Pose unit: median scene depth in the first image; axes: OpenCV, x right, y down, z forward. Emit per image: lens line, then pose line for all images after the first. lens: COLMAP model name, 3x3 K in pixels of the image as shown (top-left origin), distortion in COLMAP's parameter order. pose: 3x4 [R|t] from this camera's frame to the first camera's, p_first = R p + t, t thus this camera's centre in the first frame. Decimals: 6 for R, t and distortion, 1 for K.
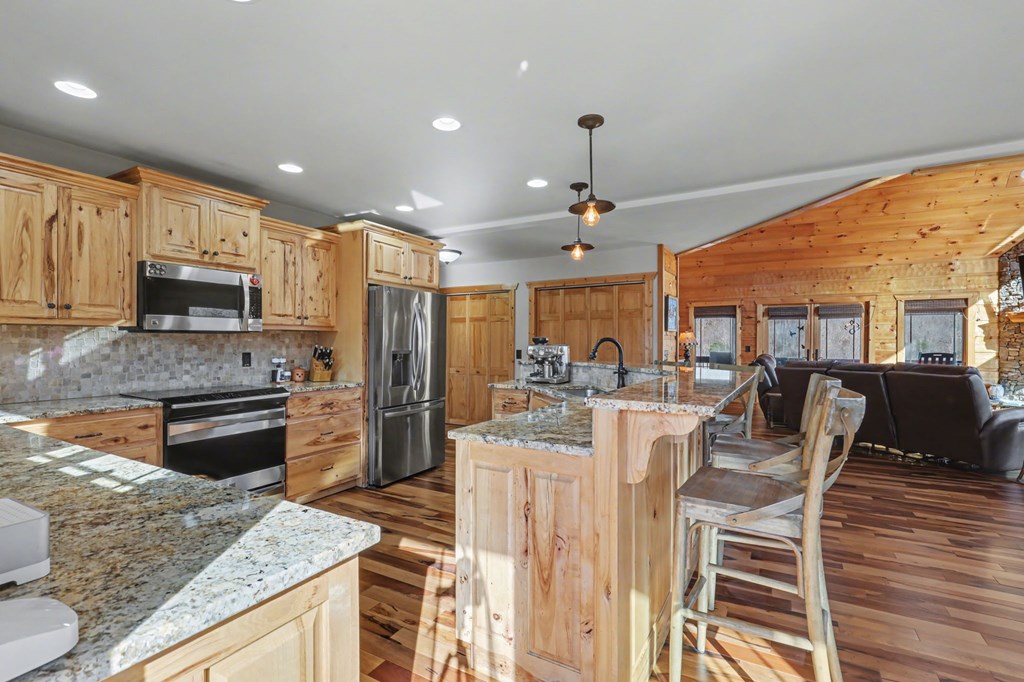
lens RADIAL K [[473.0, 0, 505.3], [0, 473.0, 345.0], [0, 0, 1]] dist [0.000085, 0.000696]
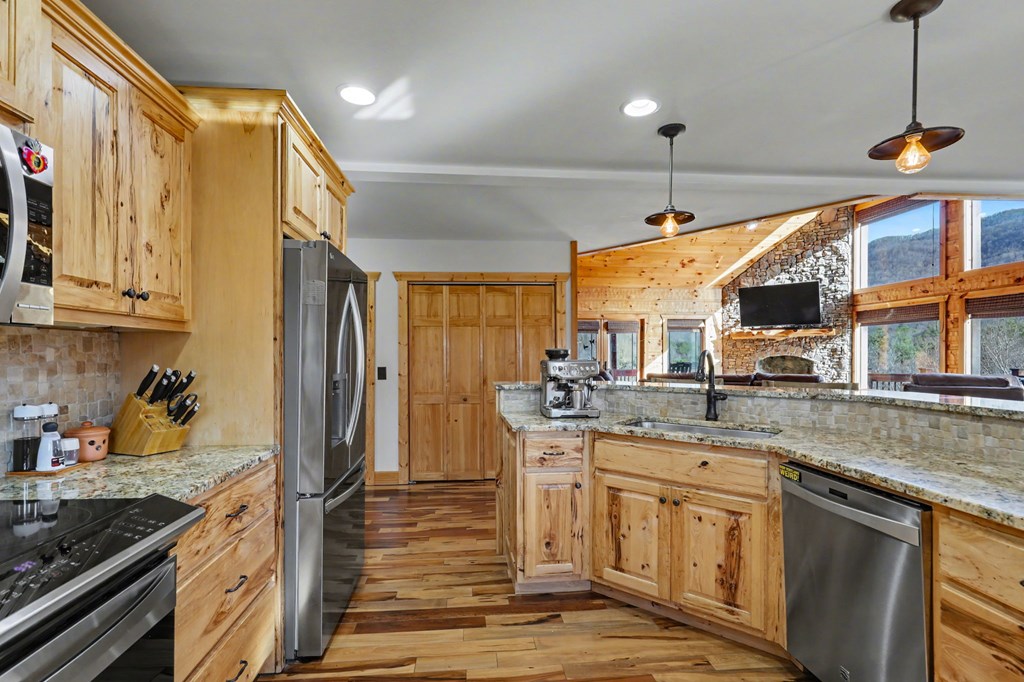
lens RADIAL K [[489.6, 0, 504.9], [0, 489.6, 357.0], [0, 0, 1]] dist [0.001166, -0.001790]
pose [[0.818486, -0.005157, 0.574503, -0.243611], [0.006342, 0.999980, -0.000058, -0.003326], [-0.574491, 0.003691, 0.818502, 0.298775]]
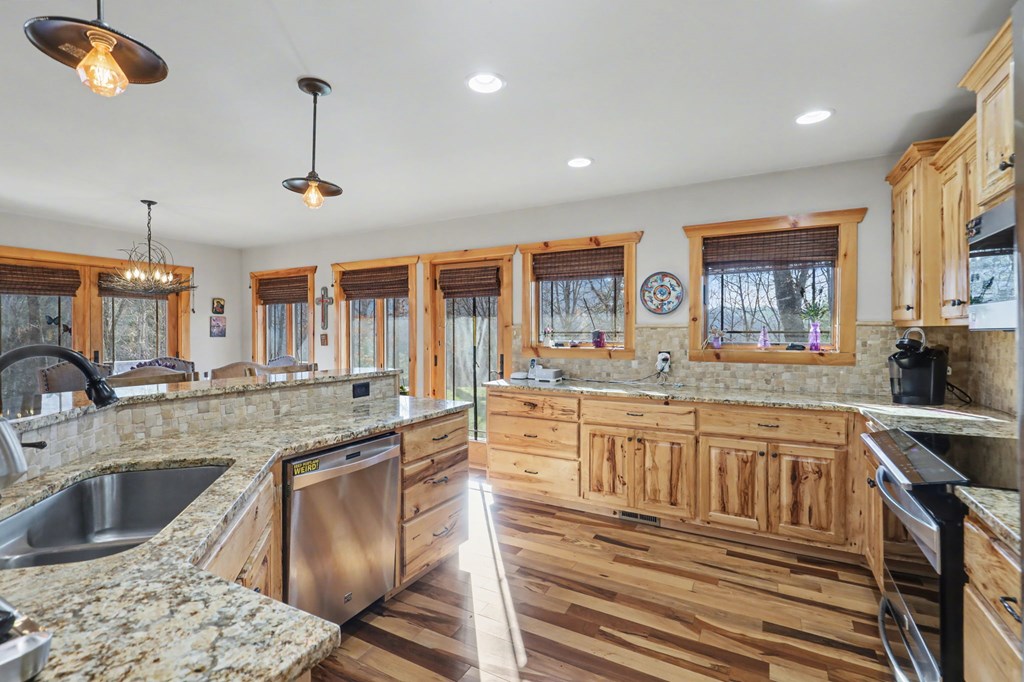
lens RADIAL K [[473.0, 0, 509.0], [0, 473.0, 335.4], [0, 0, 1]] dist [0.000085, 0.000696]
pose [[-0.999818, 0.000843, -0.019045, -0.055720], [0.000527, 0.999862, 0.016620, -0.015013], [0.019056, 0.016607, -0.999680, 0.712377]]
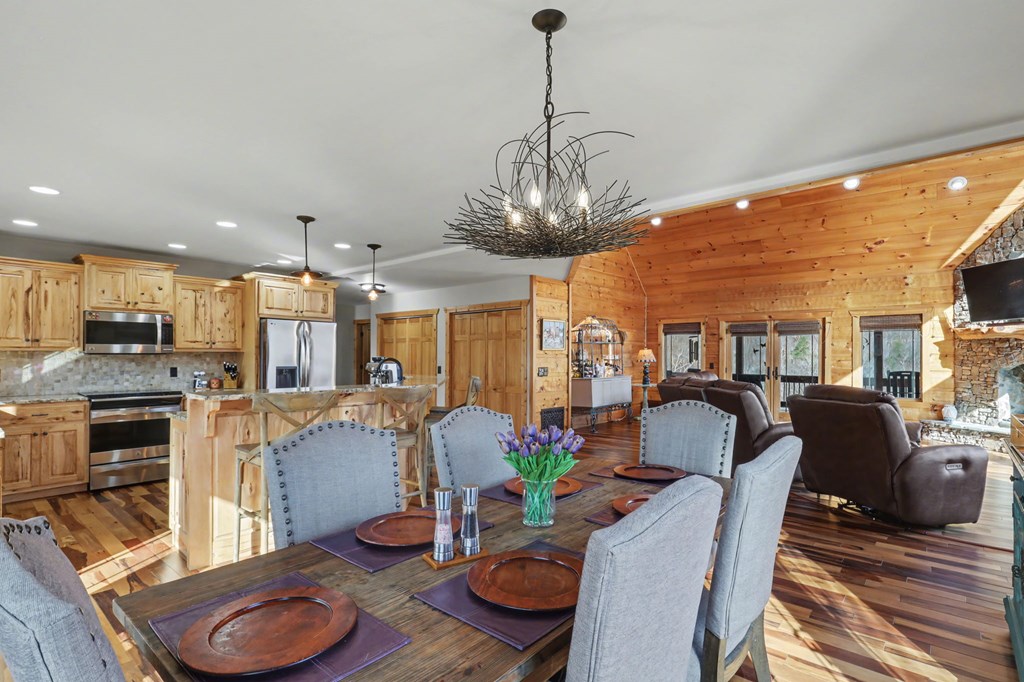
lens RADIAL K [[502.2, 0, 505.3], [0, 502.2, 355.0], [0, 0, 1]] dist [-0.001806, 0.000253]
pose [[0.980766, 0.000857, -0.195183, 0.431917], [-0.002657, 0.999956, -0.008958, -0.006230], [0.195167, 0.009304, 0.980726, -0.178220]]
